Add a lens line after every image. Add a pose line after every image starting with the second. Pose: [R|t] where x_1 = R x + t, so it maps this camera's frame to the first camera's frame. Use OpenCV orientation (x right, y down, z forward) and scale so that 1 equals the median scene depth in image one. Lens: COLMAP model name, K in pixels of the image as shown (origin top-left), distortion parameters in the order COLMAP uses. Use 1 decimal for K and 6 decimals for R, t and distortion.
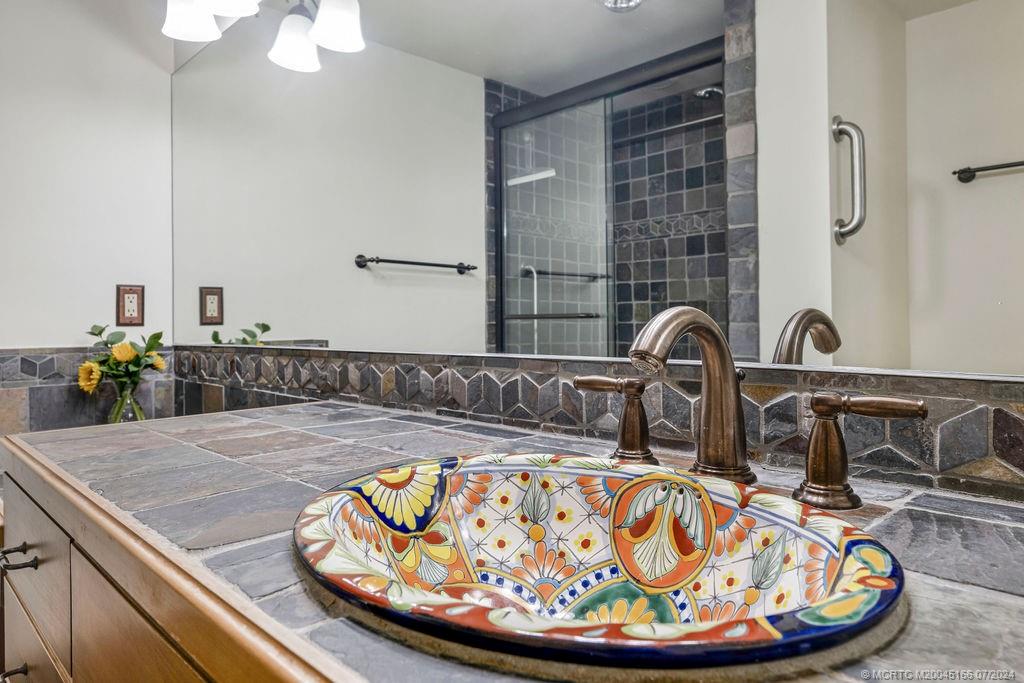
lens RADIAL K [[659.8, 0, 501.9], [0, 659.8, 316.7], [0, 0, 1]] dist [0.002559, 0.002606]
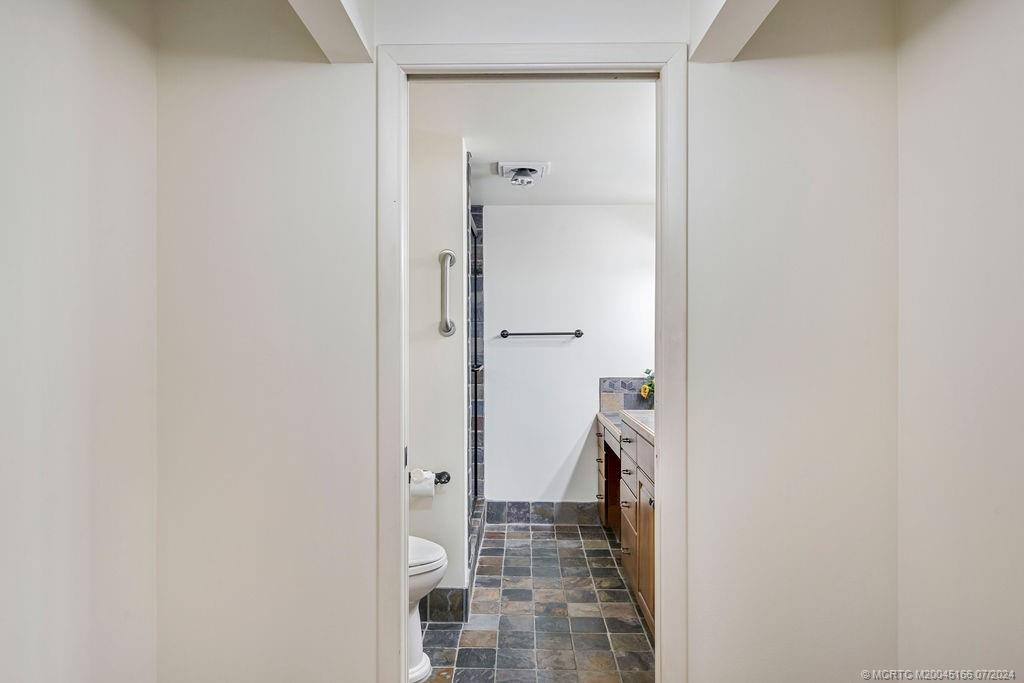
lens RADIAL K [[602.2, 0, 507.7], [0, 602.2, 336.6], [0, 0, 1]] dist [0.000601, -0.002134]
pose [[0.701380, 0.010209, -0.712714, 0.587482], [-0.005239, 0.999944, 0.009167, -0.124852], [0.712768, -0.002696, 0.701394, -0.895783]]
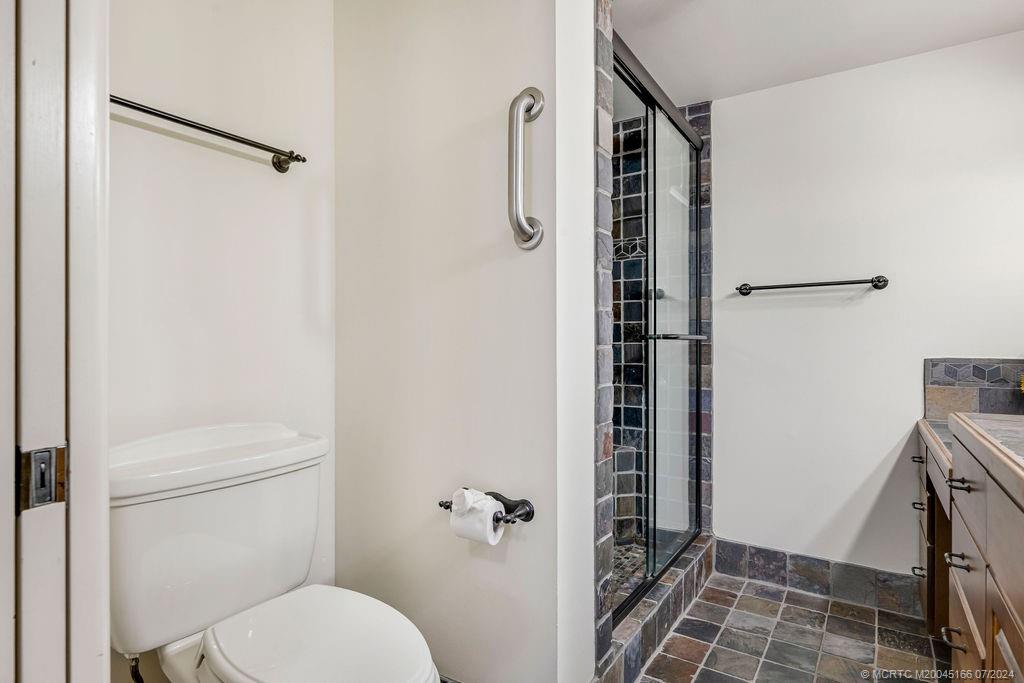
lens RADIAL K [[539.4, 0, 522.9], [0, 539.4, 345.0], [0, 0, 1]] dist [-0.006039, 0.003329]
pose [[0.229201, 0.015997, -0.973248, 0.129336], [0.001905, 0.999856, 0.016883, 0.000969], [0.973377, -0.005724, 0.229138, -0.144112]]
